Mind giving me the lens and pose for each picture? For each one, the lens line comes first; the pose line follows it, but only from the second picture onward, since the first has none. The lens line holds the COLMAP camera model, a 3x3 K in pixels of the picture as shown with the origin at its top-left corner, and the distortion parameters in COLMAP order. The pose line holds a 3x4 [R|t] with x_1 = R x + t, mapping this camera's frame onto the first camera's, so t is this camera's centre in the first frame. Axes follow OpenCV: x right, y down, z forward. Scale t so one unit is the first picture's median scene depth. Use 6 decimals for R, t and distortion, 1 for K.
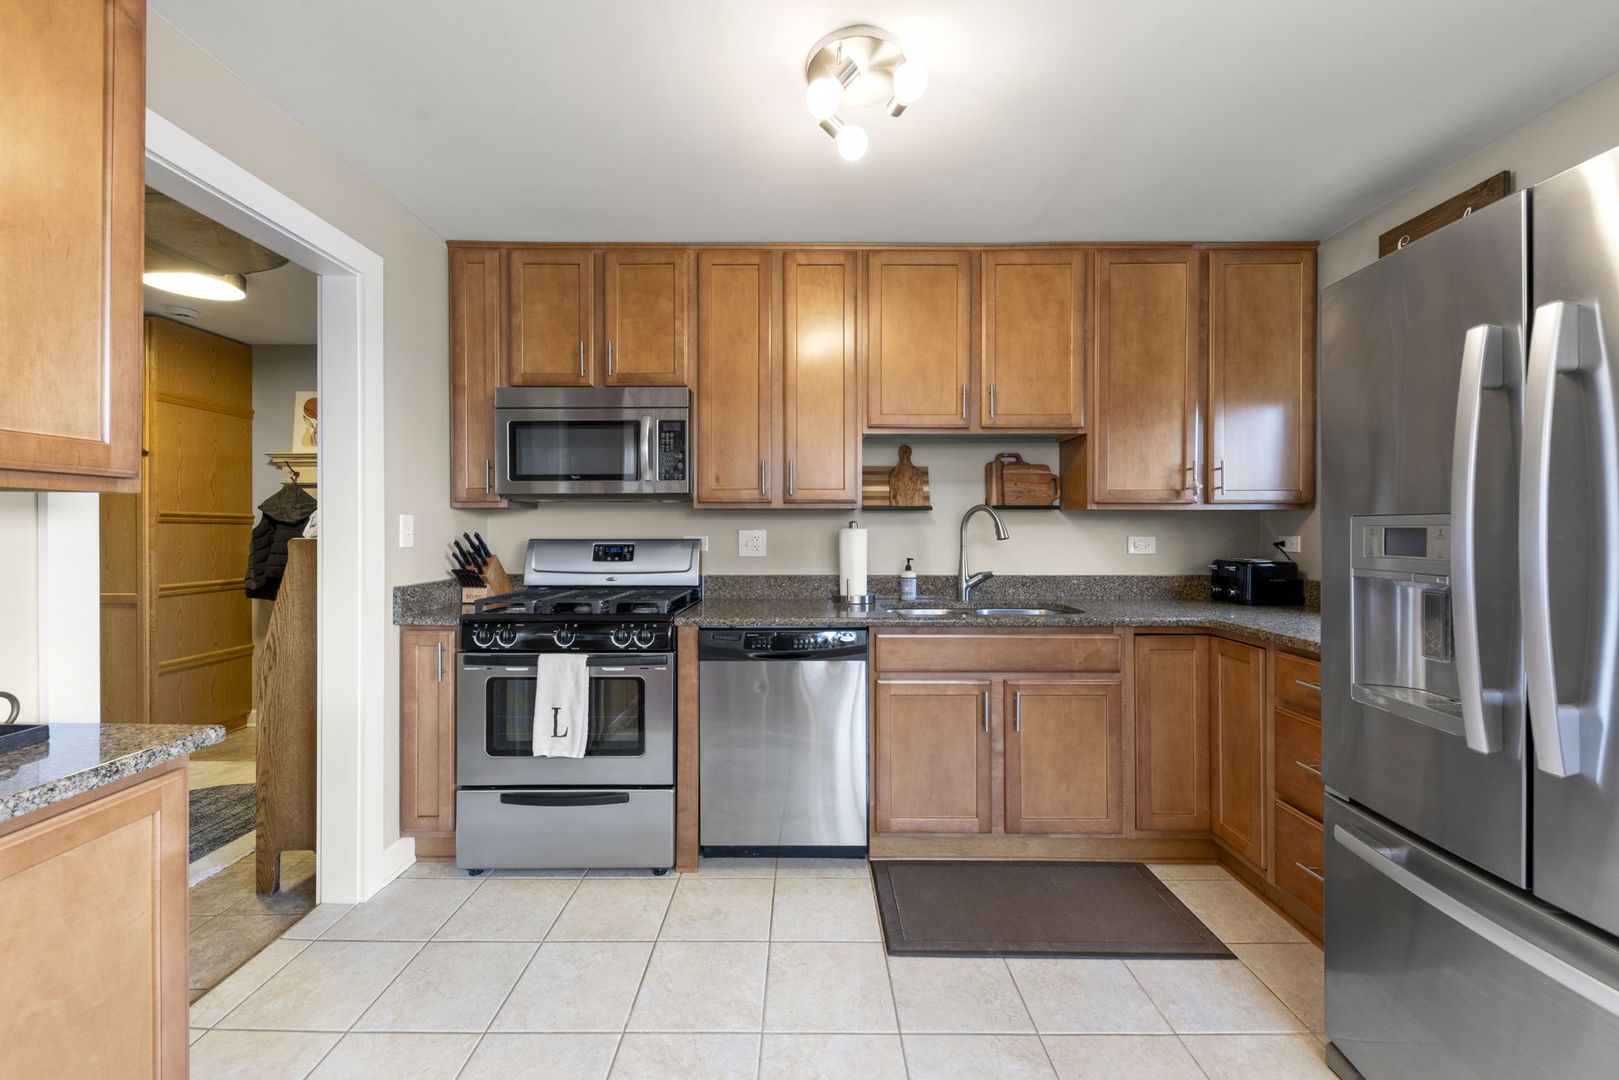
lens RADIAL K [[636.4, 0, 806.8], [0, 636.4, 532.2], [0, 0, 1]] dist [0.010195, -0.000132]
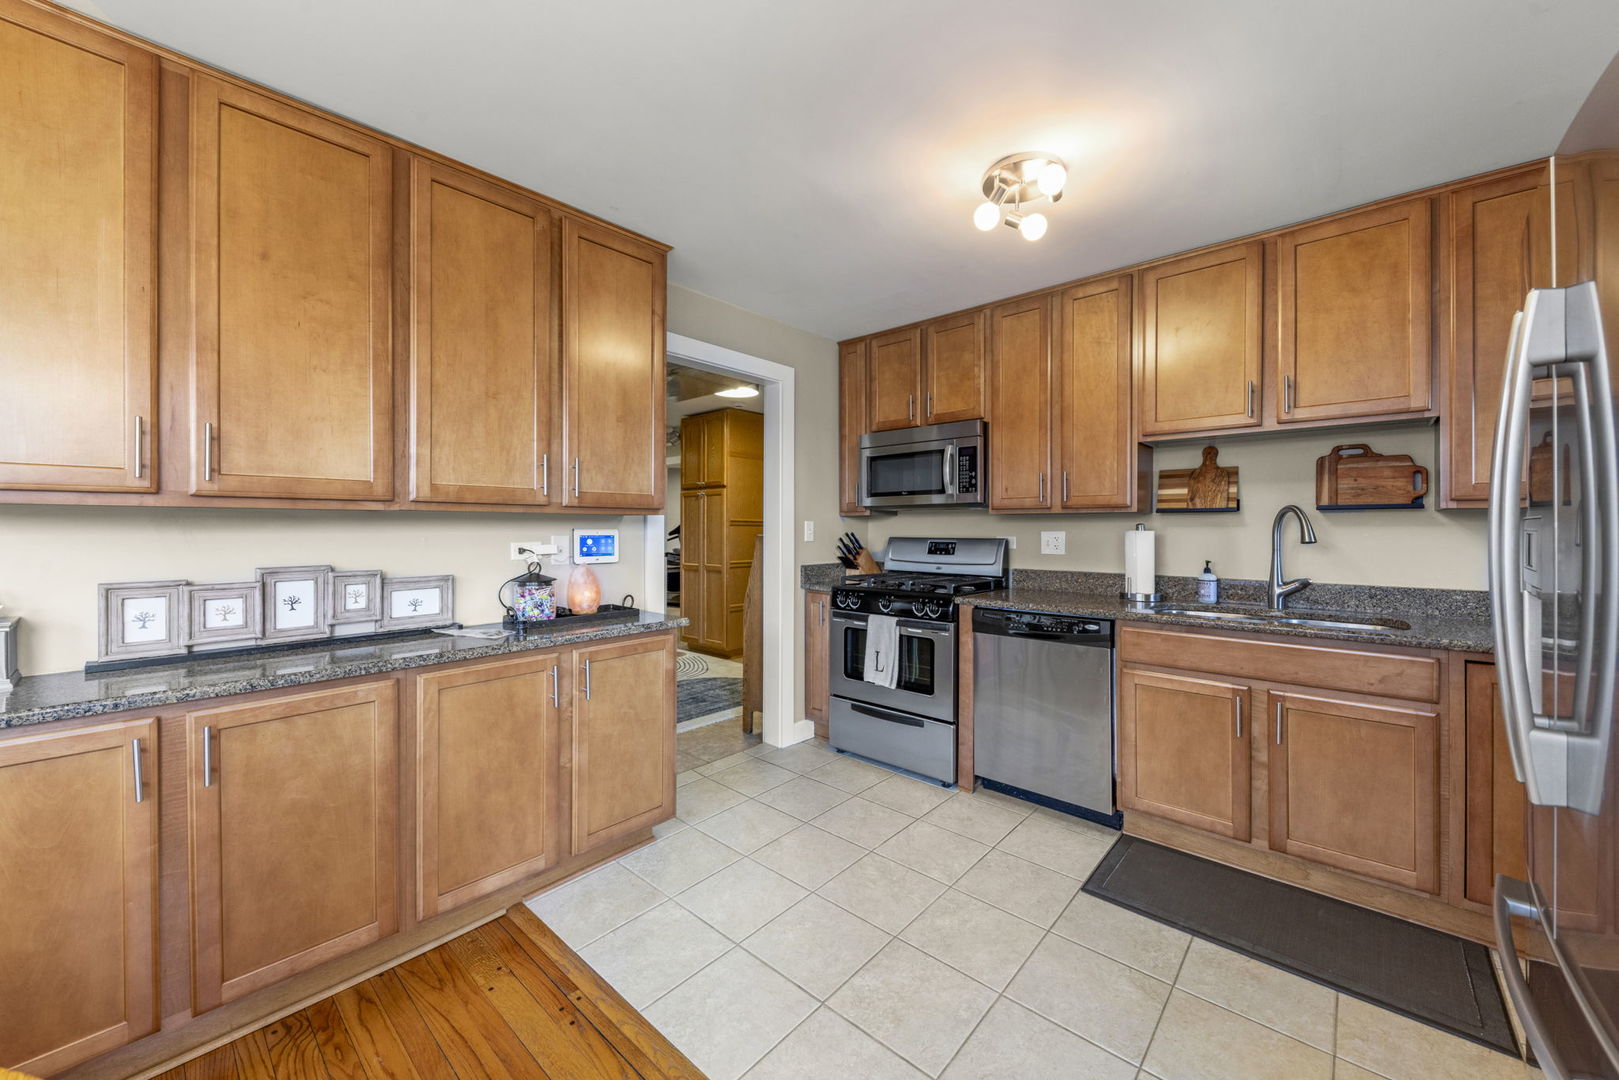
lens RADIAL K [[601.6, 0, 803.6], [0, 601.6, 533.8], [0, 0, 1]] dist [0.009707, -0.000016]
pose [[0.742866, 0.007008, -0.669403, 0.360875], [-0.005897, 0.999975, 0.003925, -0.001000], [0.669414, 0.001032, 0.742889, -0.131698]]
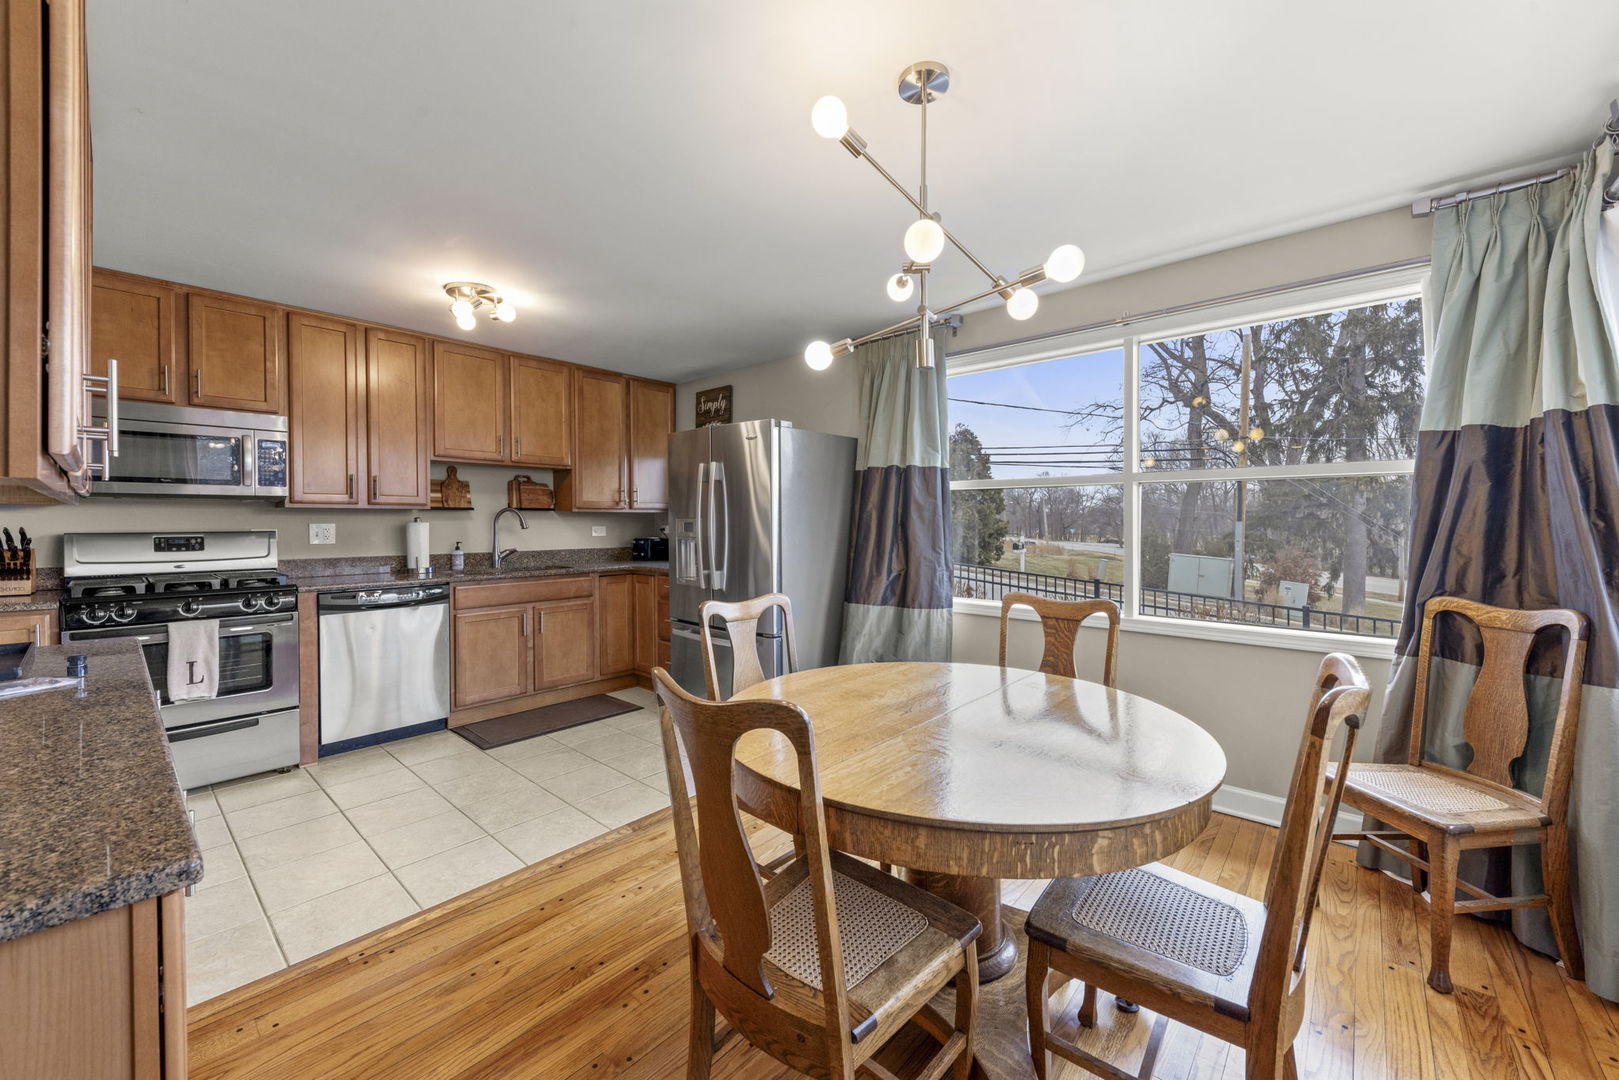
lens RADIAL K [[636.4, 0, 806.8], [0, 636.4, 532.2], [0, 0, 1]] dist [0.010195, -0.000132]
pose [[0.670934, -0.015223, 0.741361, -0.454172], [0.005103, 0.999860, 0.015912, -0.002273], [-0.741500, -0.006893, 0.670918, -0.701735]]
